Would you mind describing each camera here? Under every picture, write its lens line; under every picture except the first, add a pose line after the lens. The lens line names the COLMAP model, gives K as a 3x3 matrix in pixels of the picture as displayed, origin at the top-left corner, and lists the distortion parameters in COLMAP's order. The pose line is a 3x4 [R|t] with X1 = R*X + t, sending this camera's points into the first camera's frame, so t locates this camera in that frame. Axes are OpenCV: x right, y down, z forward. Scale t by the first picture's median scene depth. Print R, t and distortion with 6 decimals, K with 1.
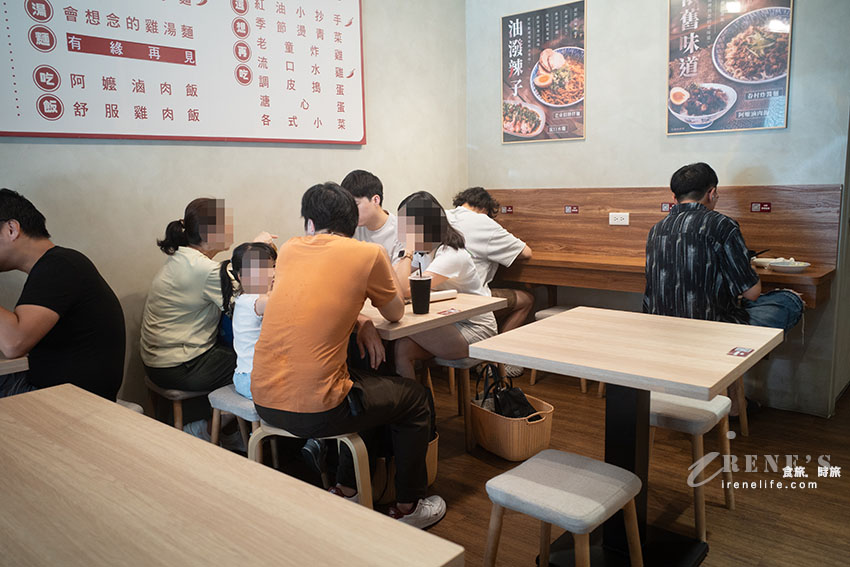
lens RADIAL K [[694.2, 0, 429.4], [0, 694.2, 288.7], [0, 0, 1]] dist [-0.052748, 0.064474]
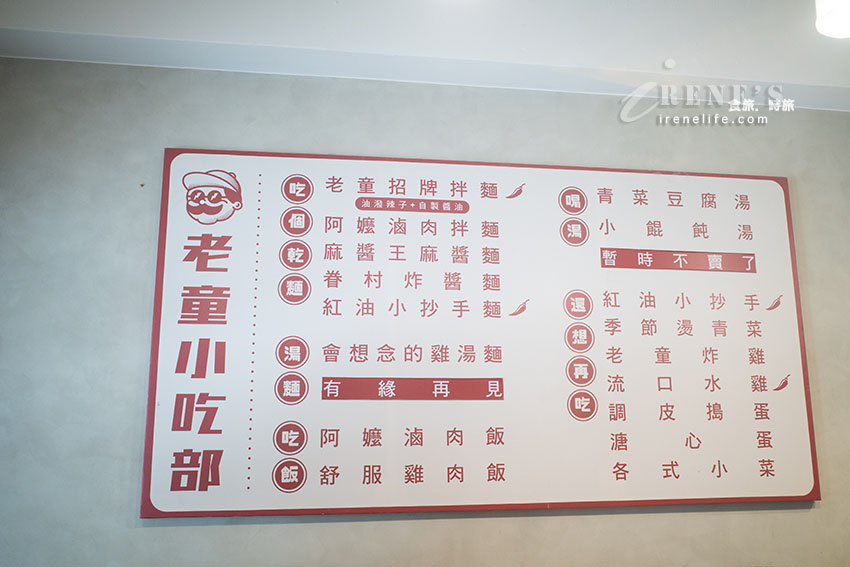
lens RADIAL K [[694.2, 0, 429.2], [0, 694.2, 288.8], [0, 0, 1]] dist [-0.052748, 0.064474]
pose [[0.751571, -0.111080, -0.650232, 0.057763], [-0.118281, 0.947051, -0.298501, -0.177943], [0.648961, 0.301255, 0.698638, 0.360556]]
